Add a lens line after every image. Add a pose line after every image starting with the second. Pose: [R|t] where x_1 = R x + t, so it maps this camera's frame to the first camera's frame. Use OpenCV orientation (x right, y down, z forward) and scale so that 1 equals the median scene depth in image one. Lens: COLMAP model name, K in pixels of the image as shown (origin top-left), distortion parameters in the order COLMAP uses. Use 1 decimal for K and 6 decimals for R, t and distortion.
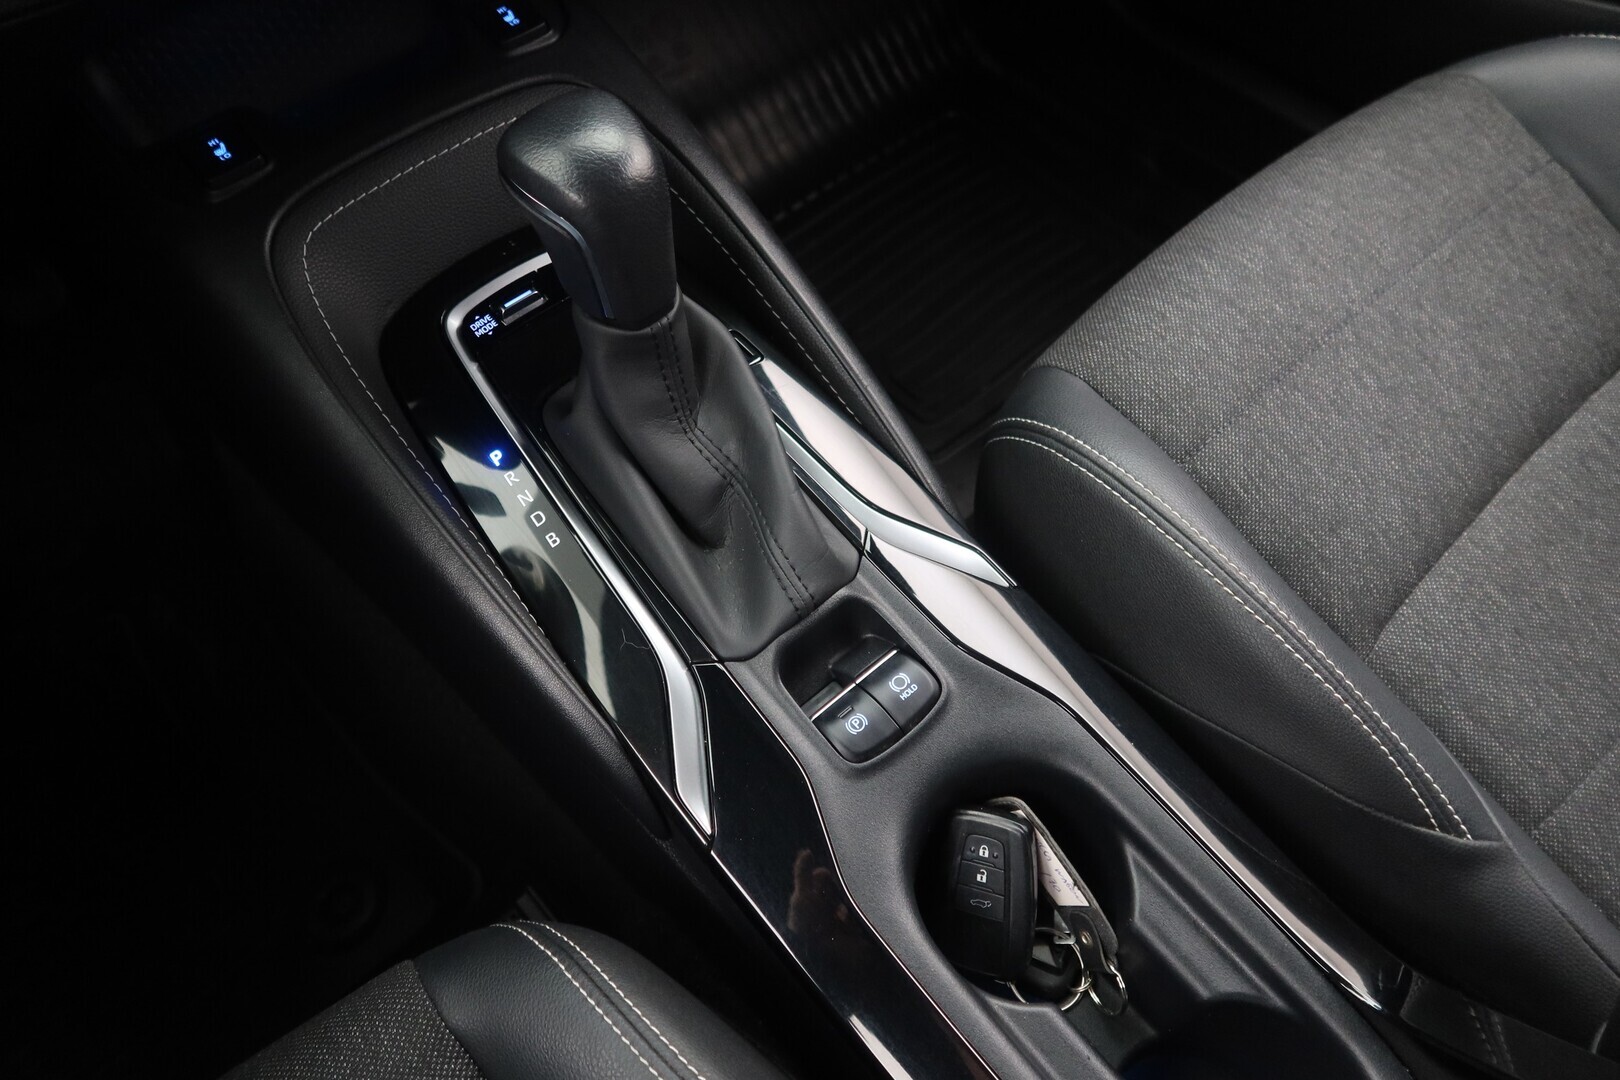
lens RADIAL K [[1163.0, 0, 810.0], [0, 1163.0, 540.0], [0, 0, 1]] dist [0.000911, -0.001242]
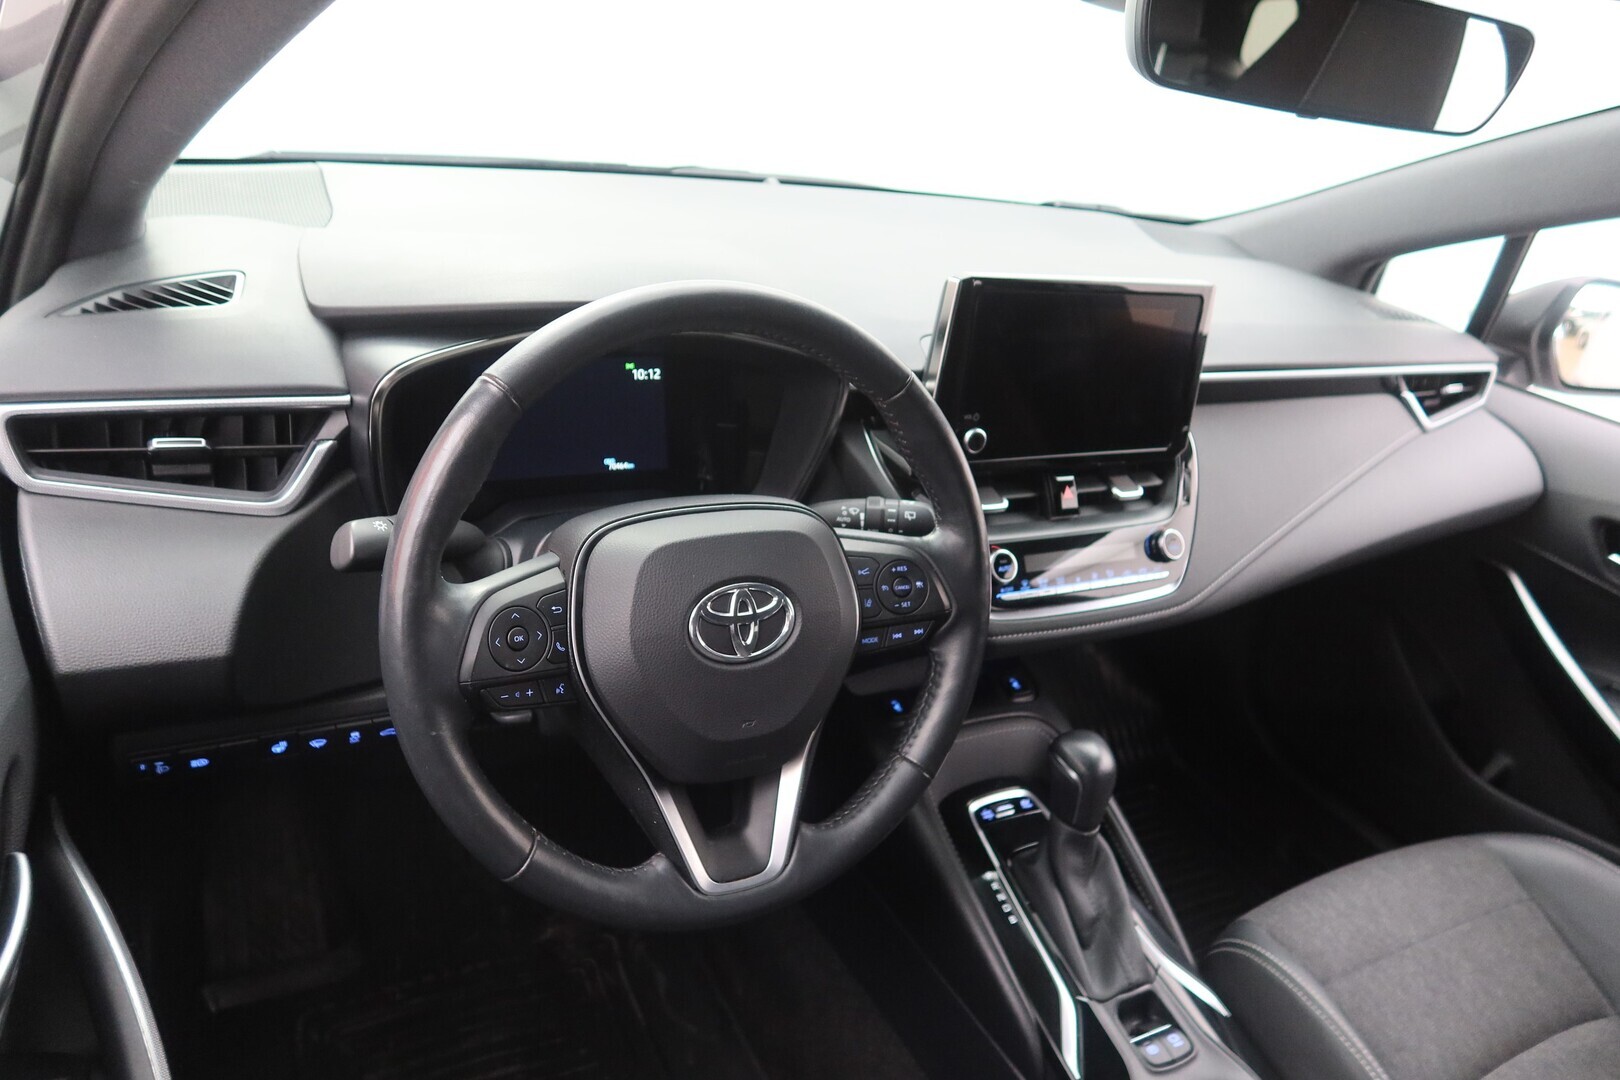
lens RADIAL K [[1163.0, 0, 810.0], [0, 1163.0, 540.0], [0, 0, 1]] dist [0.000911, -0.001242]
pose [[0.961728, 0.246752, -0.119131, -0.458292], [-0.273196, 0.830136, -0.486043, 0.510746], [-0.021037, 0.499988, 0.865777, -1.054864]]
